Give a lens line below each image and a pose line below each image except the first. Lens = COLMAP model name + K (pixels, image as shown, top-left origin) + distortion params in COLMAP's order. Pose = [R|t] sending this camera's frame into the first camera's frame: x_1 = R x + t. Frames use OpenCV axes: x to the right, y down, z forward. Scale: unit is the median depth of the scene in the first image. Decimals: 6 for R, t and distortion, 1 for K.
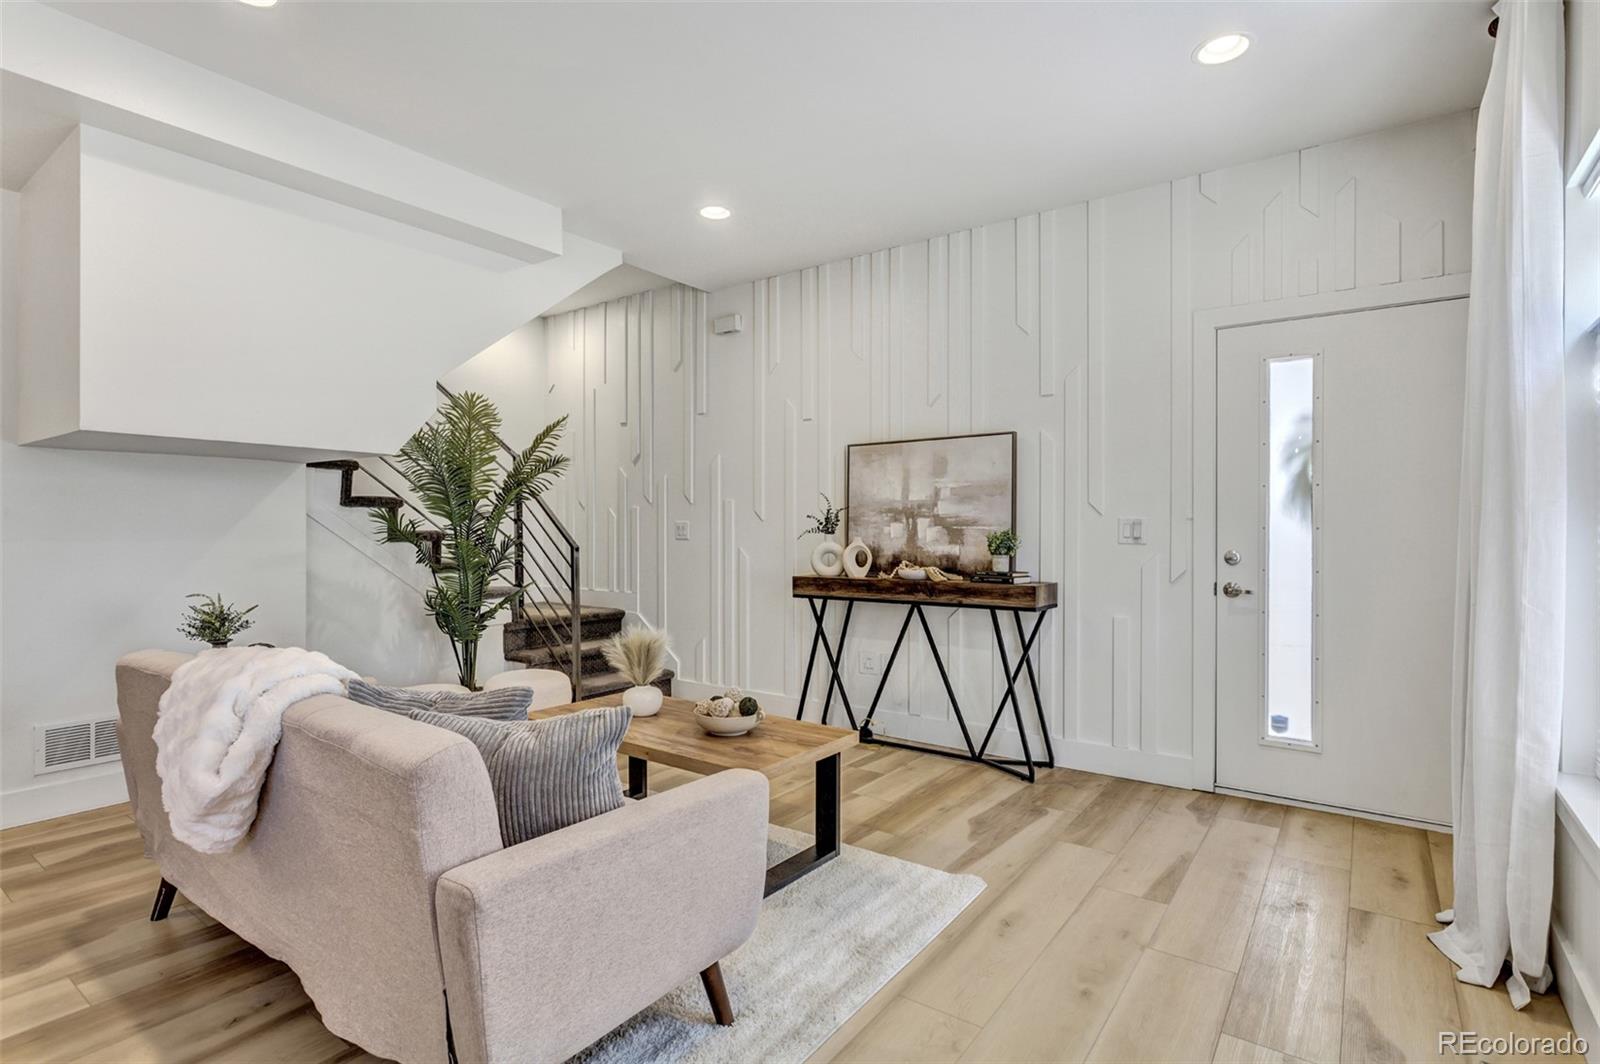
lens RADIAL K [[796.7, 0, 805.6], [0, 796.7, 528.8], [0, 0, 1]] dist [-0.009627, 0.006476]
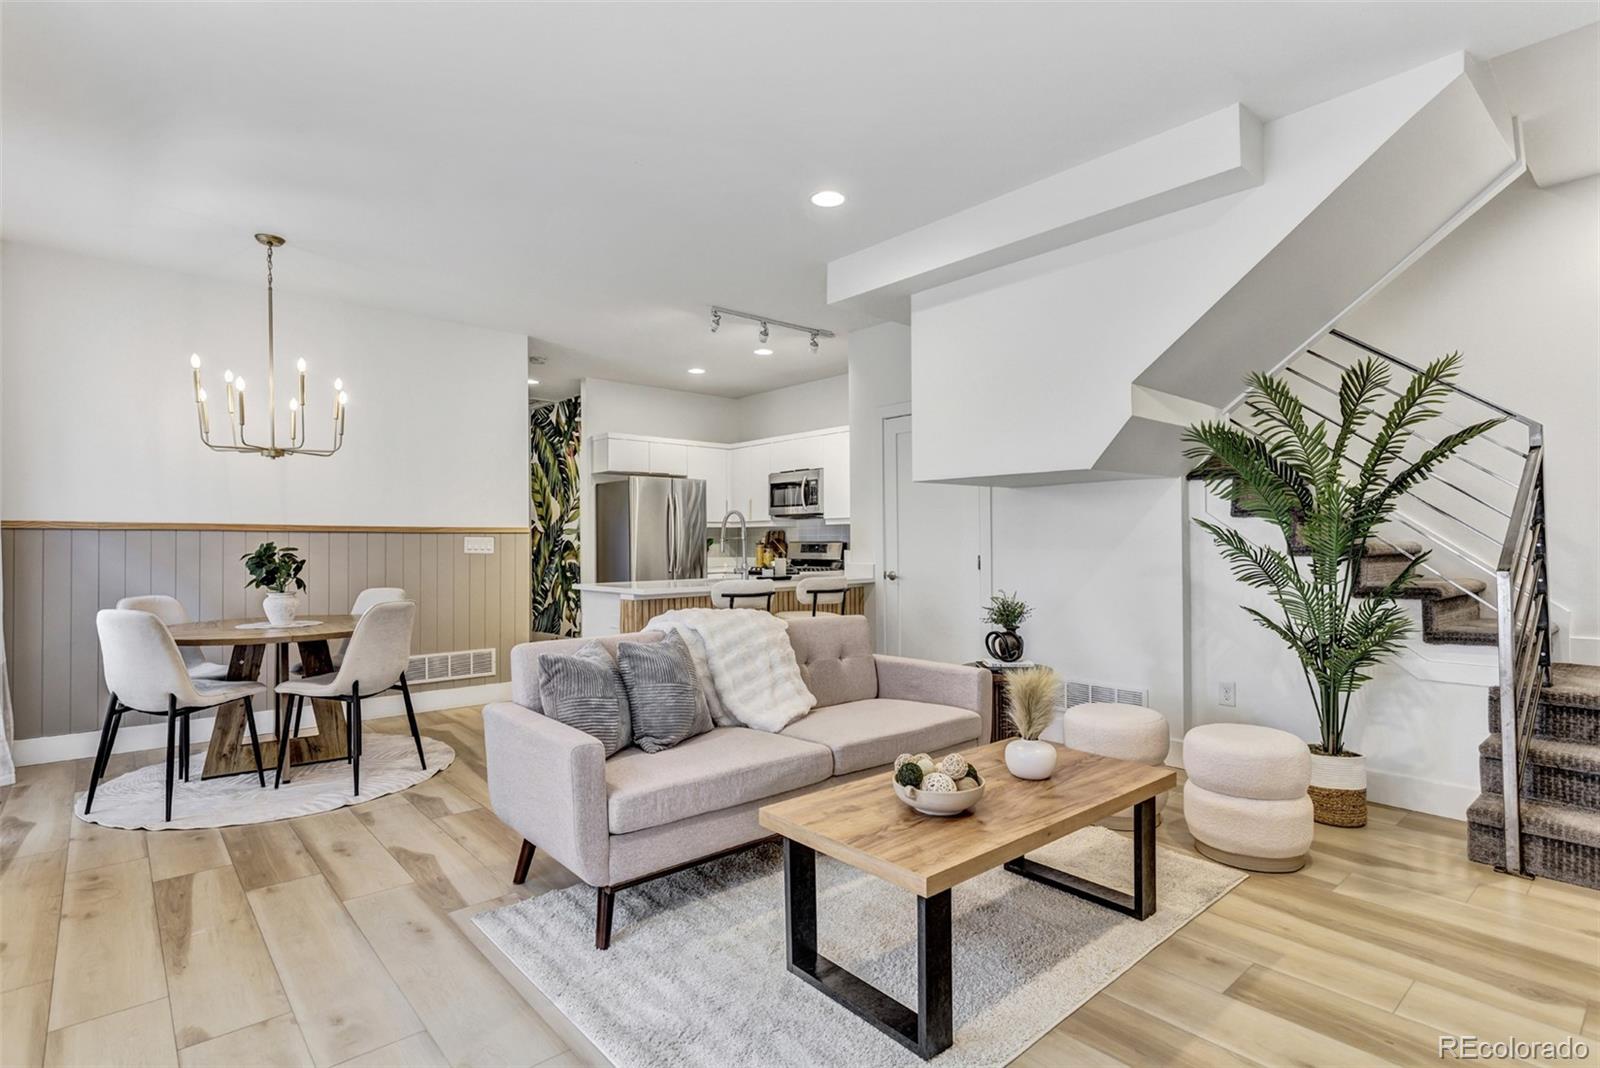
lens RADIAL K [[789.1, 0, 803.5], [0, 789.1, 541.3], [0, 0, 1]] dist [0.007851, 0.001683]
pose [[-0.229261, -0.000648, -0.973365, 0.456509], [0.002233, 0.999997, -0.001192, 0.000548], [0.973362, -0.002447, -0.229259, 0.712990]]
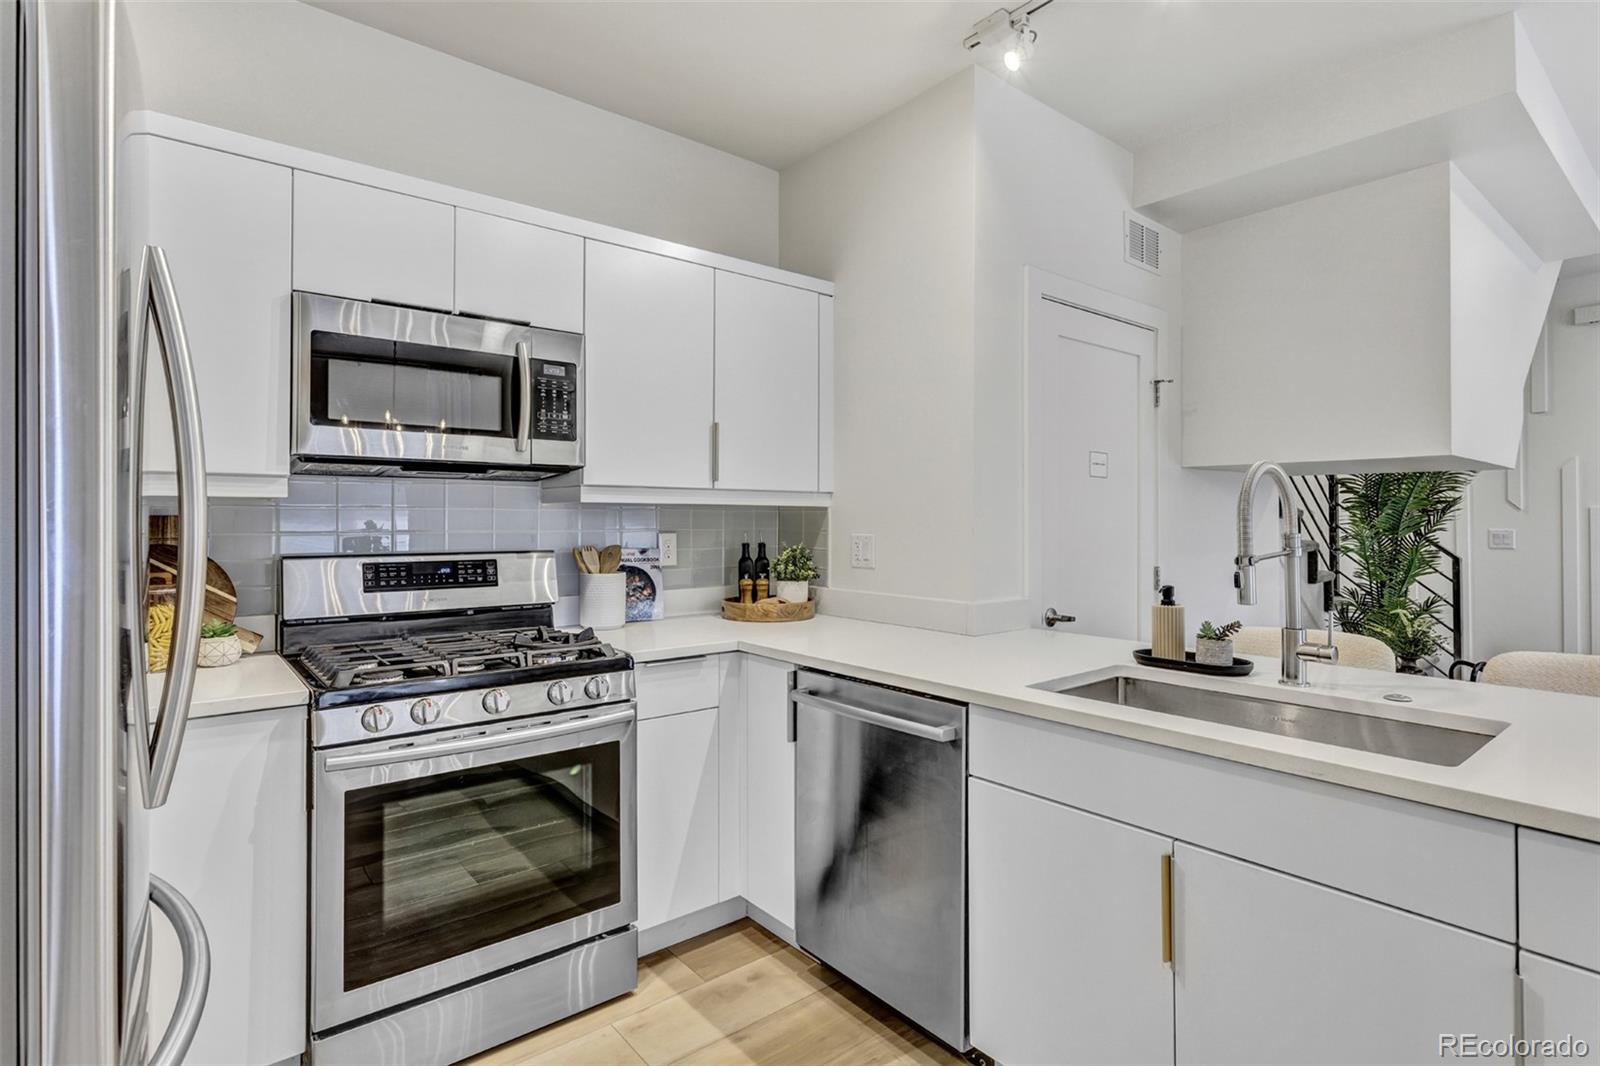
lens RADIAL K [[796.7, 0, 791.4], [0, 796.7, 511.8], [0, 0, 1]] dist [-0.009627, 0.006476]
pose [[0.961637, -0.004462, -0.274288, -0.913775], [0.000512, 0.999895, -0.014469, -0.022133], [0.274323, 0.013773, 0.961539, -0.152983]]
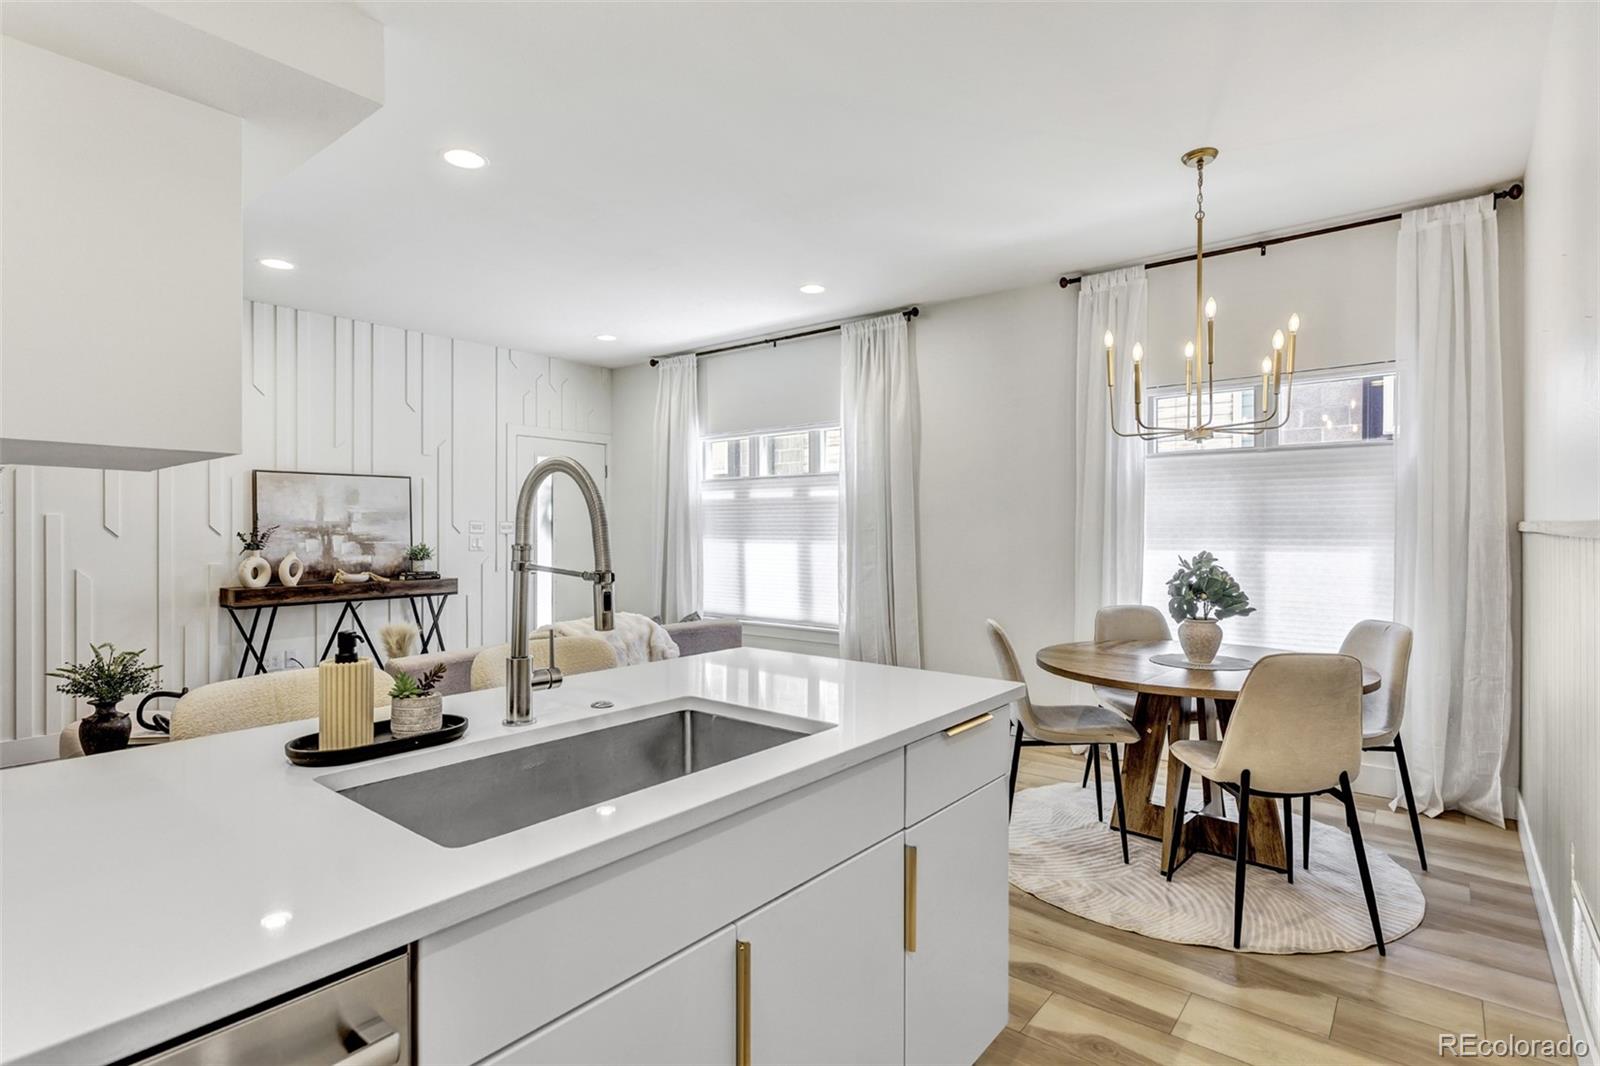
lens RADIAL K [[796.7, 0, 801.5], [0, 796.7, 533.1], [0, 0, 1]] dist [-0.009627, 0.006476]
pose [[0.060974, -0.004976, 0.998127, -1.119702], [0.002399, 0.999985, 0.004839, -0.022286], [-0.998136, 0.002099, 0.060985, 0.177813]]
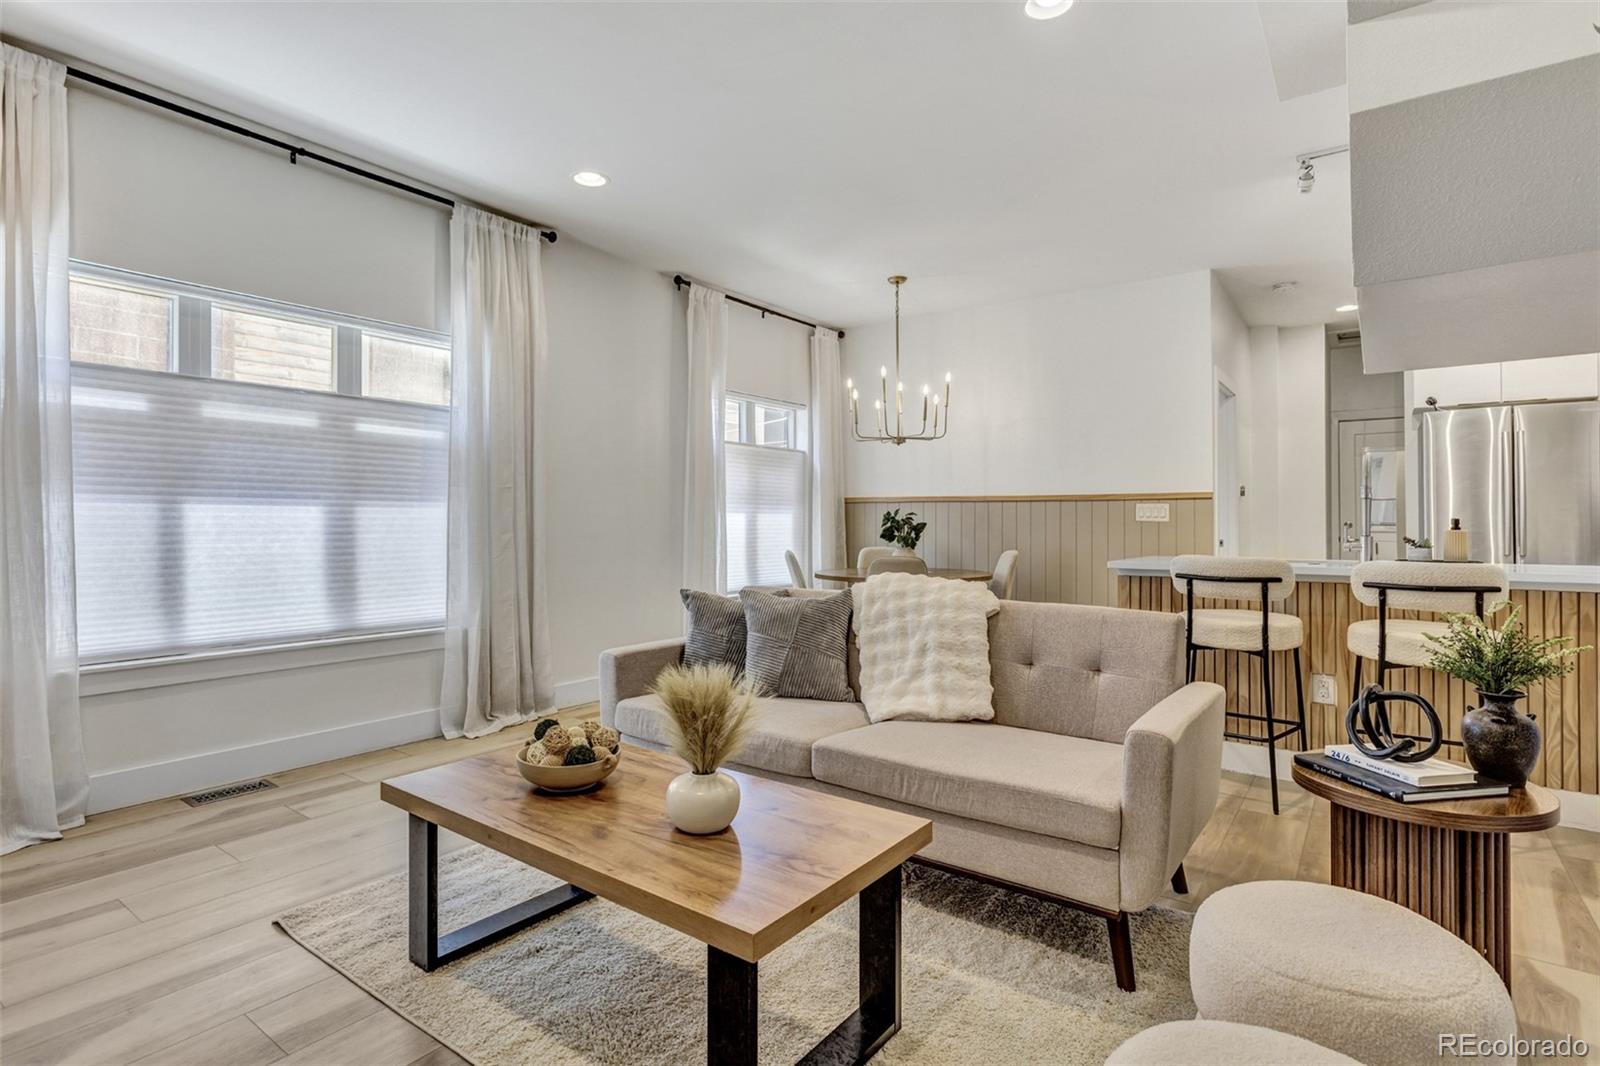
lens RADIAL K [[796.7, 0, 804.3], [0, 796.7, 513.0], [0, 0, 1]] dist [-0.009627, 0.006476]
pose [[-0.999852, -0.001859, 0.017113, -0.211020], [-0.002026, 0.999951, -0.009734, 0.019297], [-0.017094, -0.009767, -0.999806, 1.146734]]
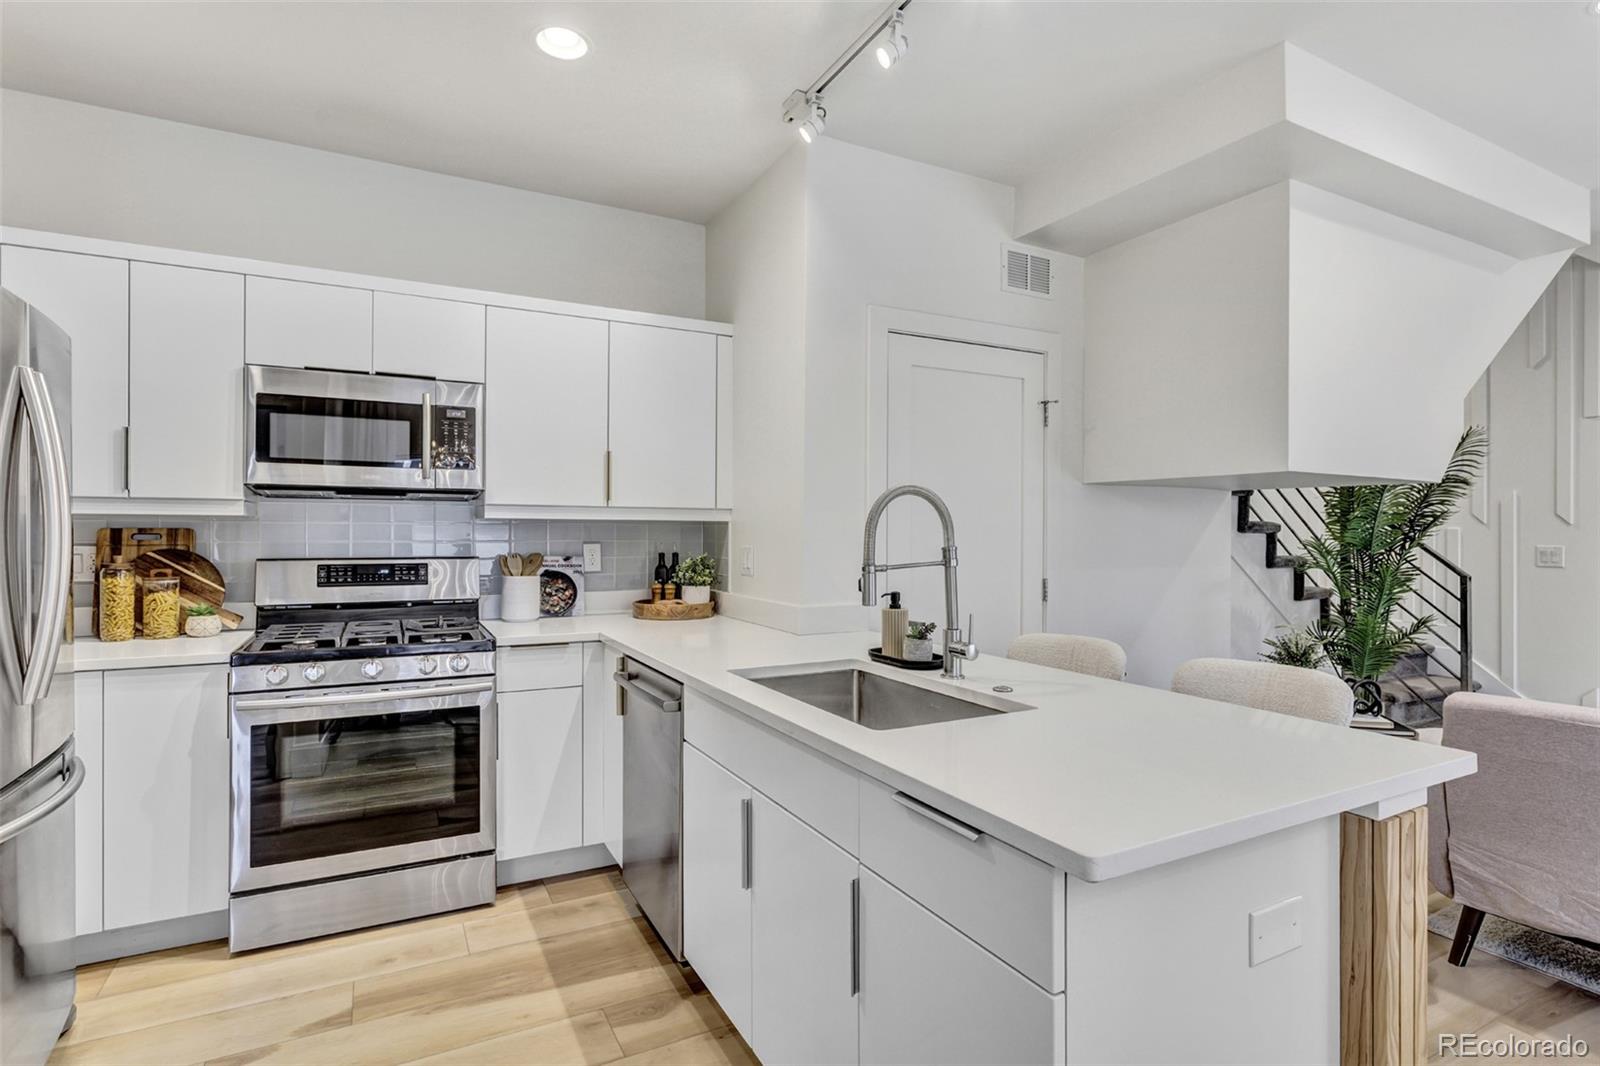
lens RADIAL K [[796.7, 0, 792.6], [0, 796.7, 533.1], [0, 0, 1]] dist [-0.009627, 0.006476]
pose [[0.889216, 0.002072, -0.457483, -0.638707], [-0.003777, 0.999989, -0.002811, -0.023125], [0.457472, 0.004228, 0.889214, -0.151958]]
